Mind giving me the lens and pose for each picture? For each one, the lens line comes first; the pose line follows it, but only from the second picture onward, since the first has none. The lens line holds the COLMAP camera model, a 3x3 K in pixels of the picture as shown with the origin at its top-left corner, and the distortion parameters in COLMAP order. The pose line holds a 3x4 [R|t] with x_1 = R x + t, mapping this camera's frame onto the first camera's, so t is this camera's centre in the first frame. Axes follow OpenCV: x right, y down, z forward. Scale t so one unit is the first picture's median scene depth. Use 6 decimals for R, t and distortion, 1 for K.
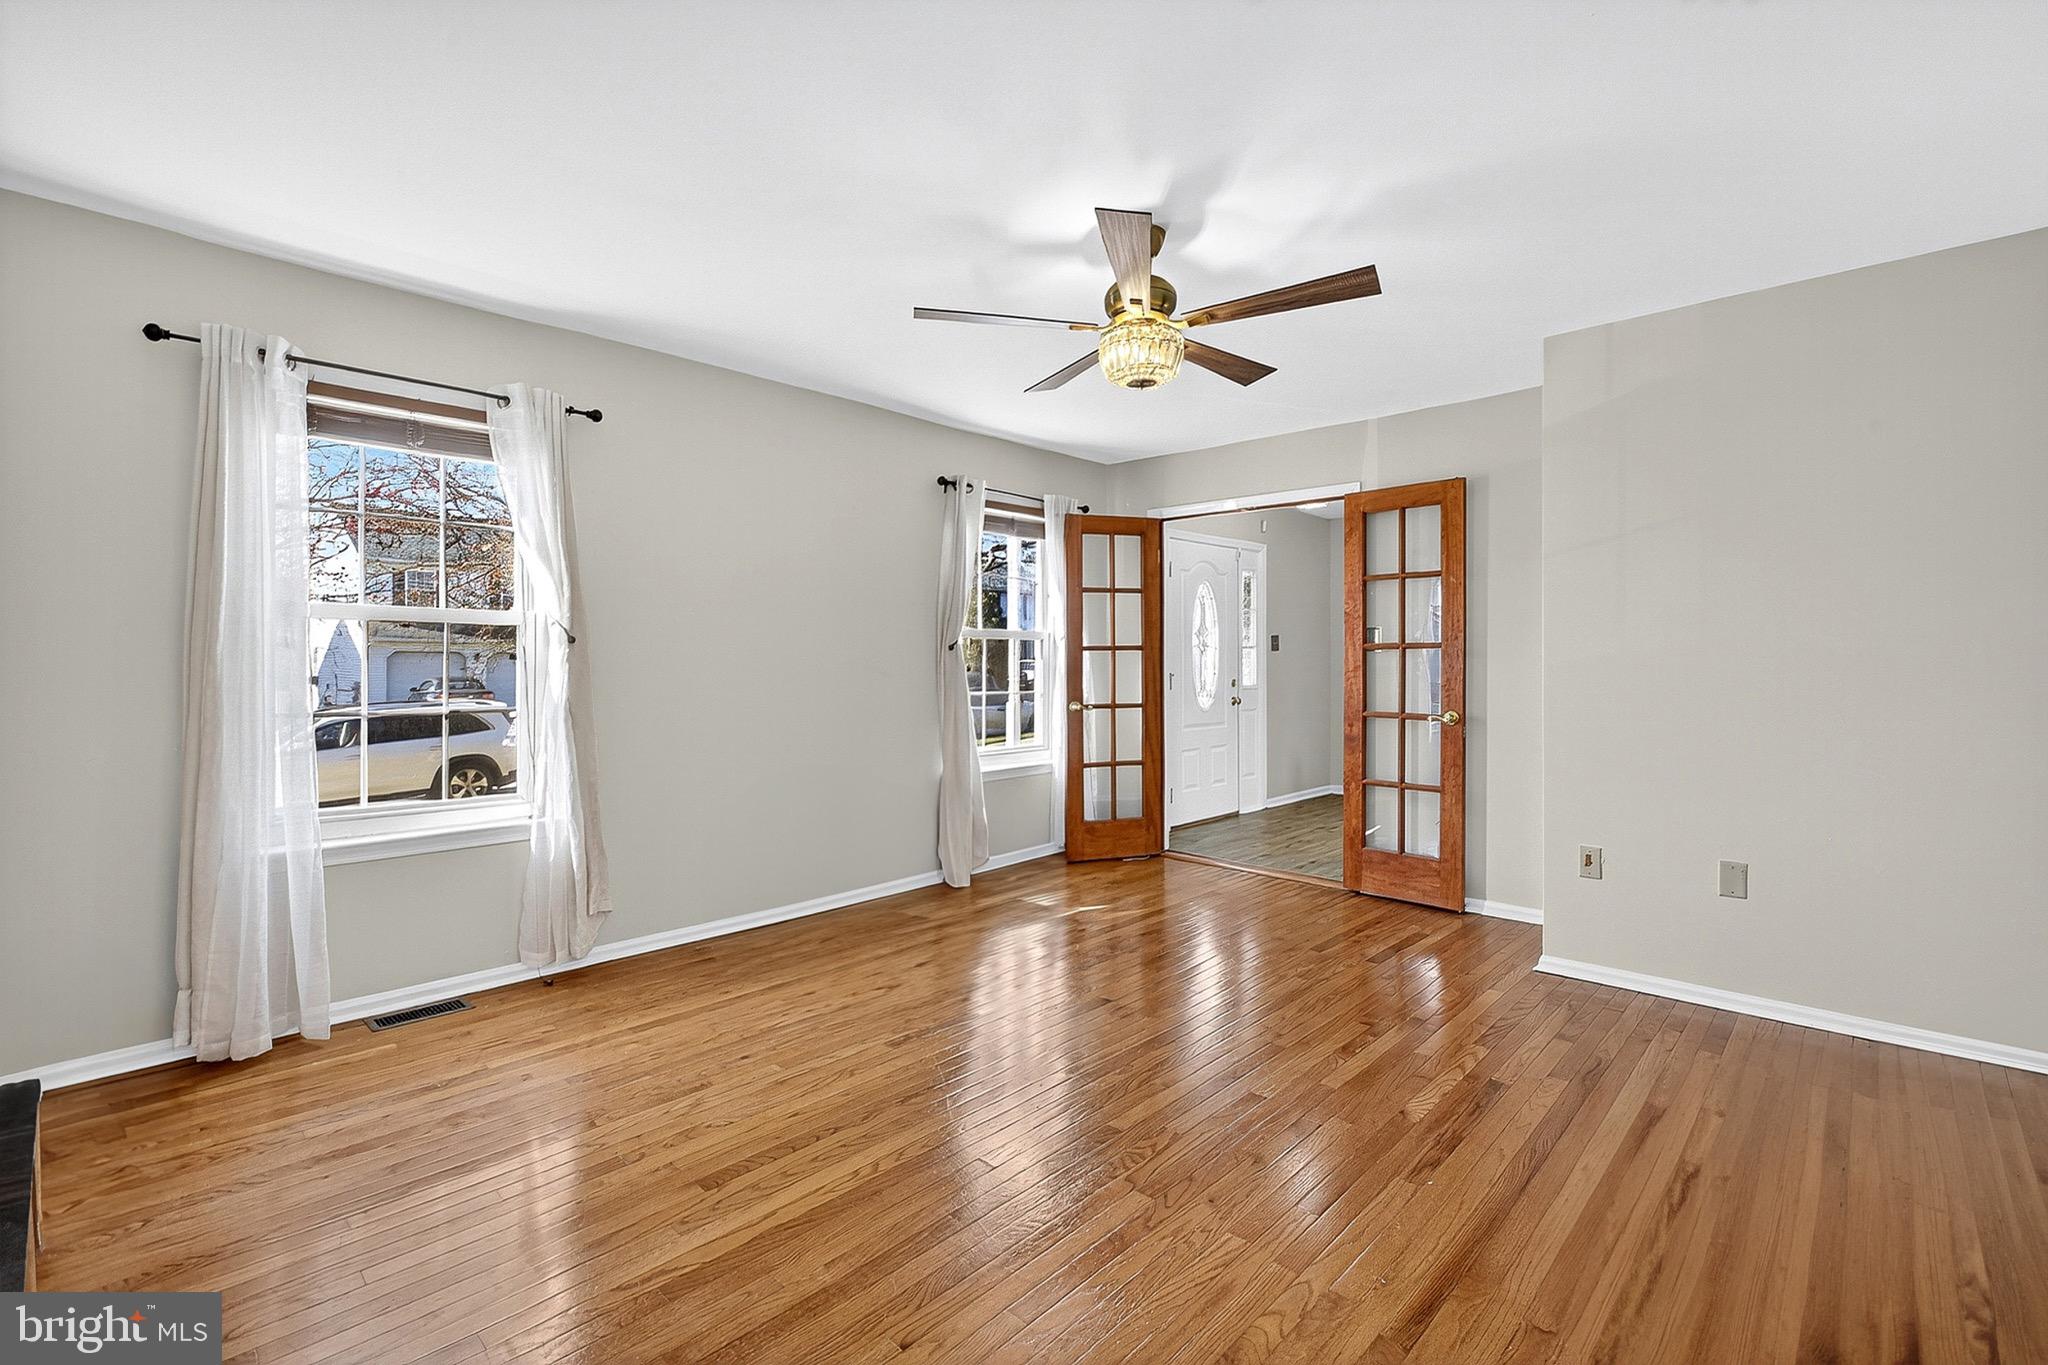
lens RADIAL K [[918.1, 0, 1028.4], [0, 918.1, 663.2], [0, 0, 1]] dist [-0.009603, 0.000209]
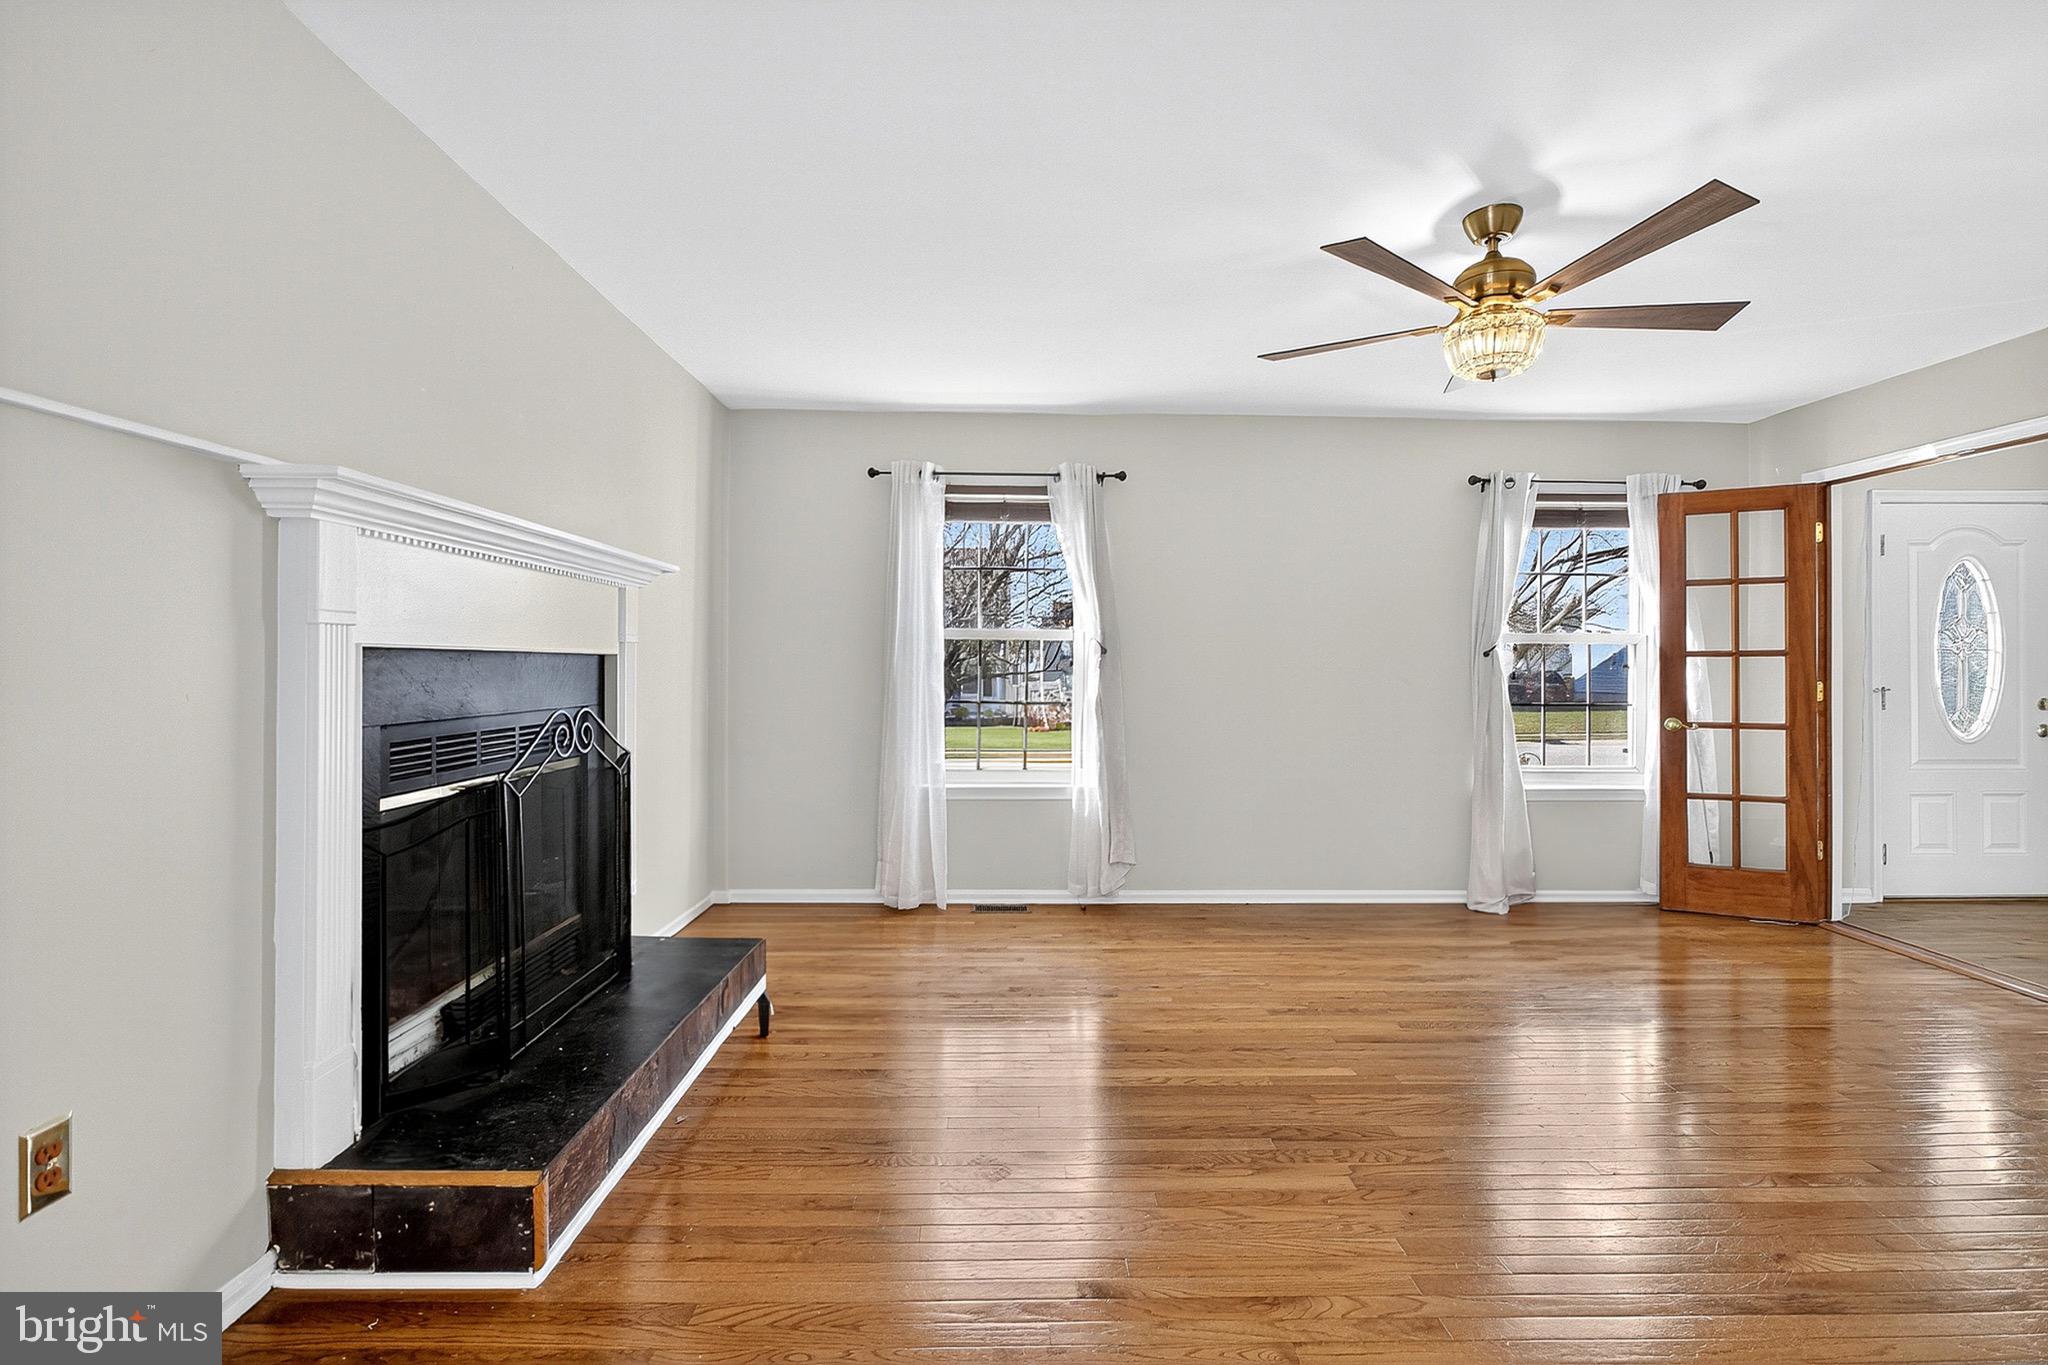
lens RADIAL K [[918.1, 0, 1028.4], [0, 918.1, 663.2], [0, 0, 1]] dist [-0.009603, 0.000209]
pose [[0.703327, 0.001310, -0.710866, 0.282259], [-0.006482, 0.999969, -0.004570, -0.000444], [0.710837, 0.007823, 0.703313, 0.001473]]
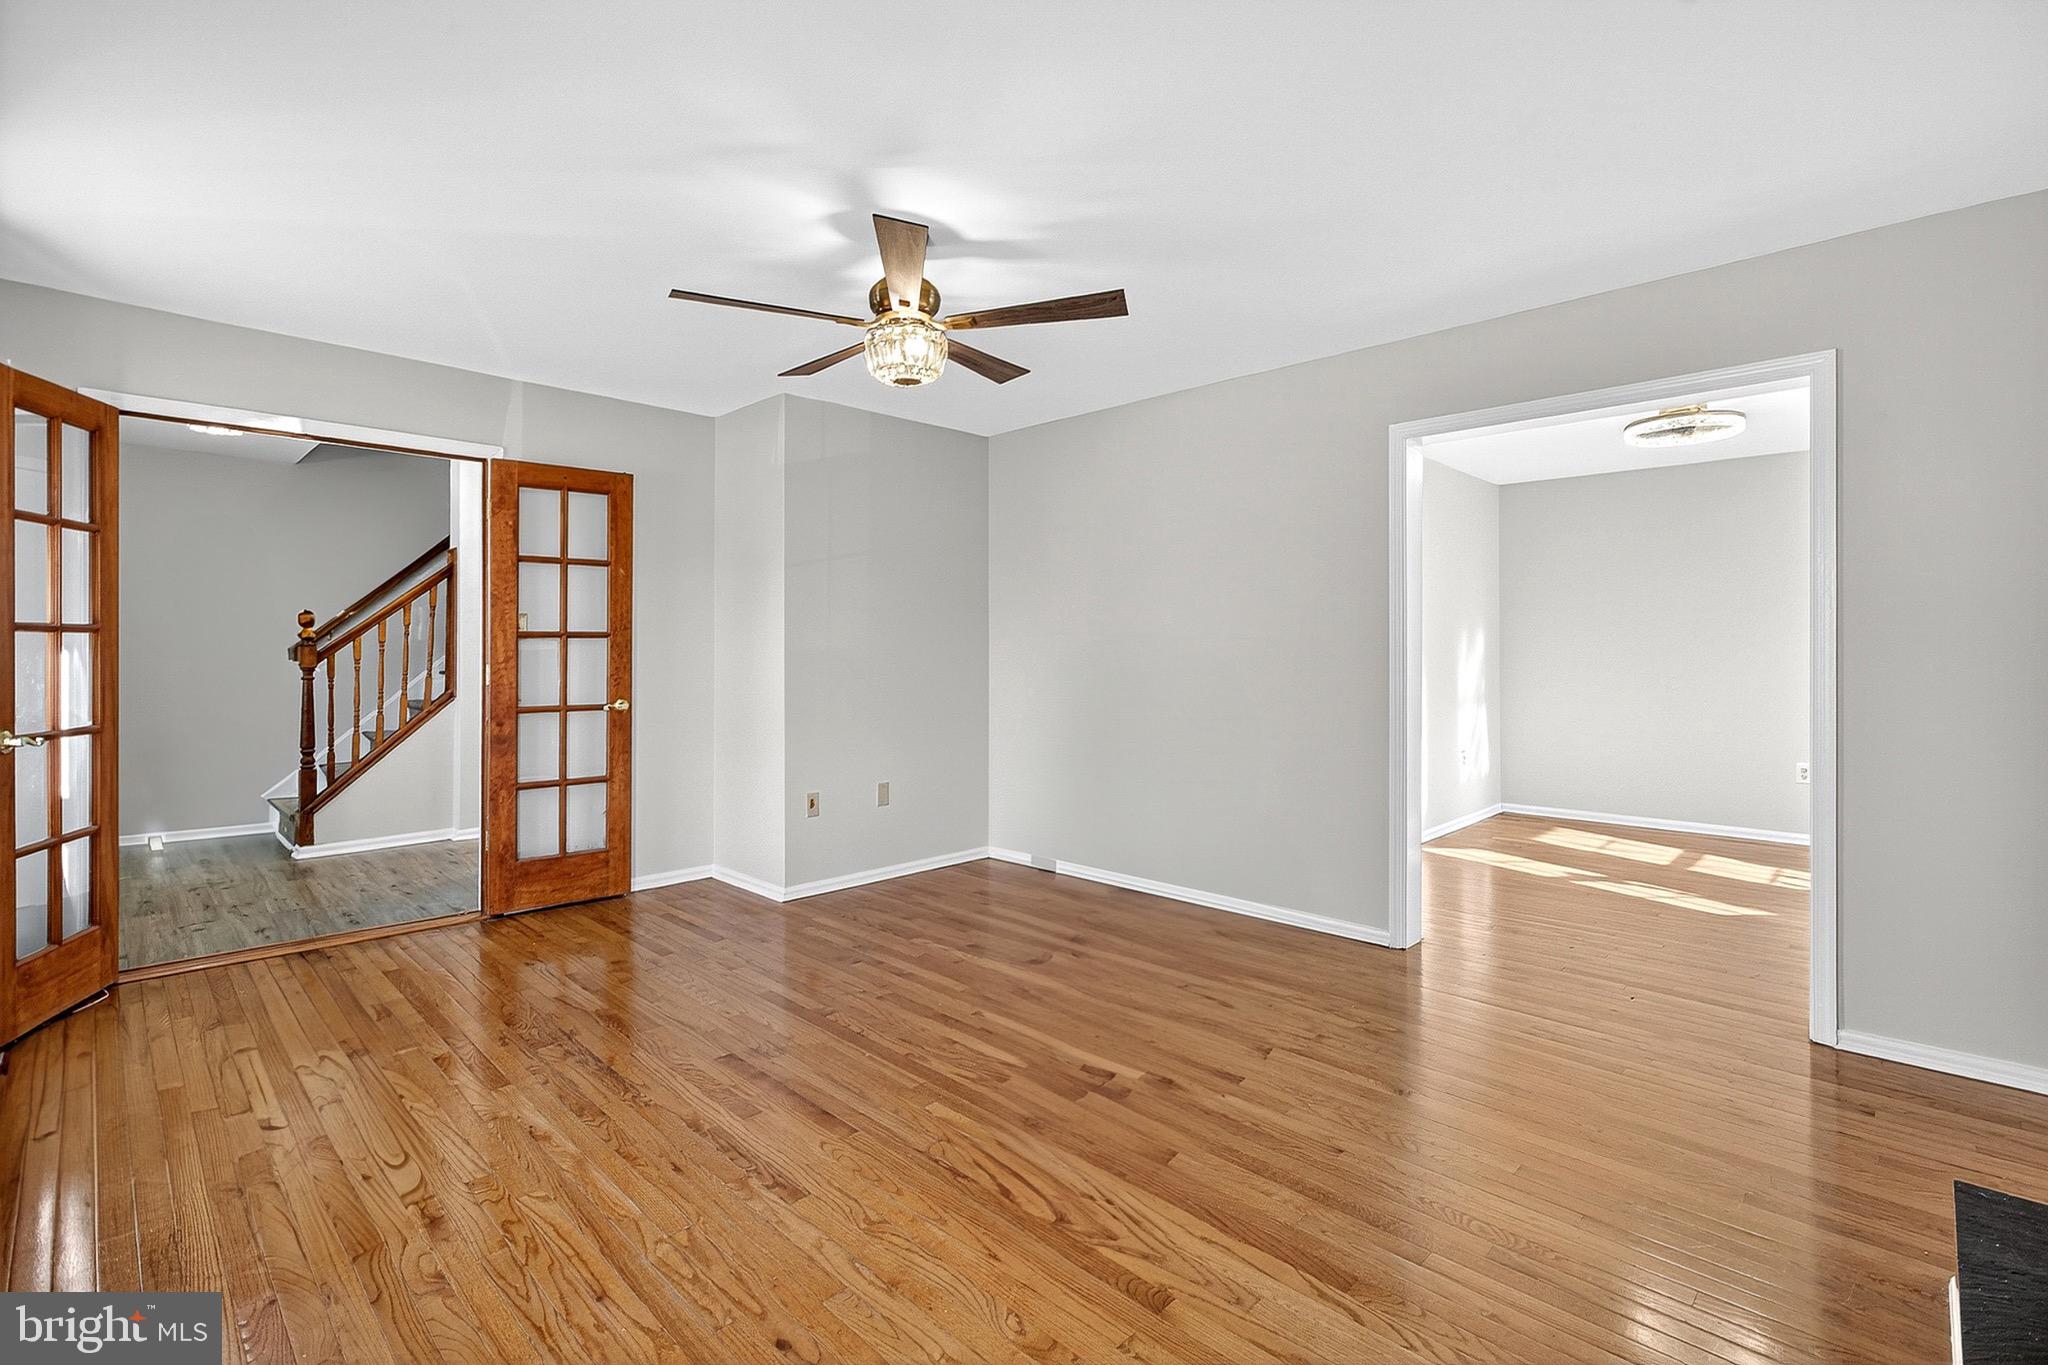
lens RADIAL K [[924.3, 0, 1031.0], [0, 924.3, 643.6], [0, 0, 1]] dist [-0.001981, 0.000054]
pose [[0.014822, 0.005993, 0.999872, -0.560477], [0.001334, 0.999981, -0.006014, -0.003621], [-0.999889, 0.001423, 0.014814, 0.525510]]
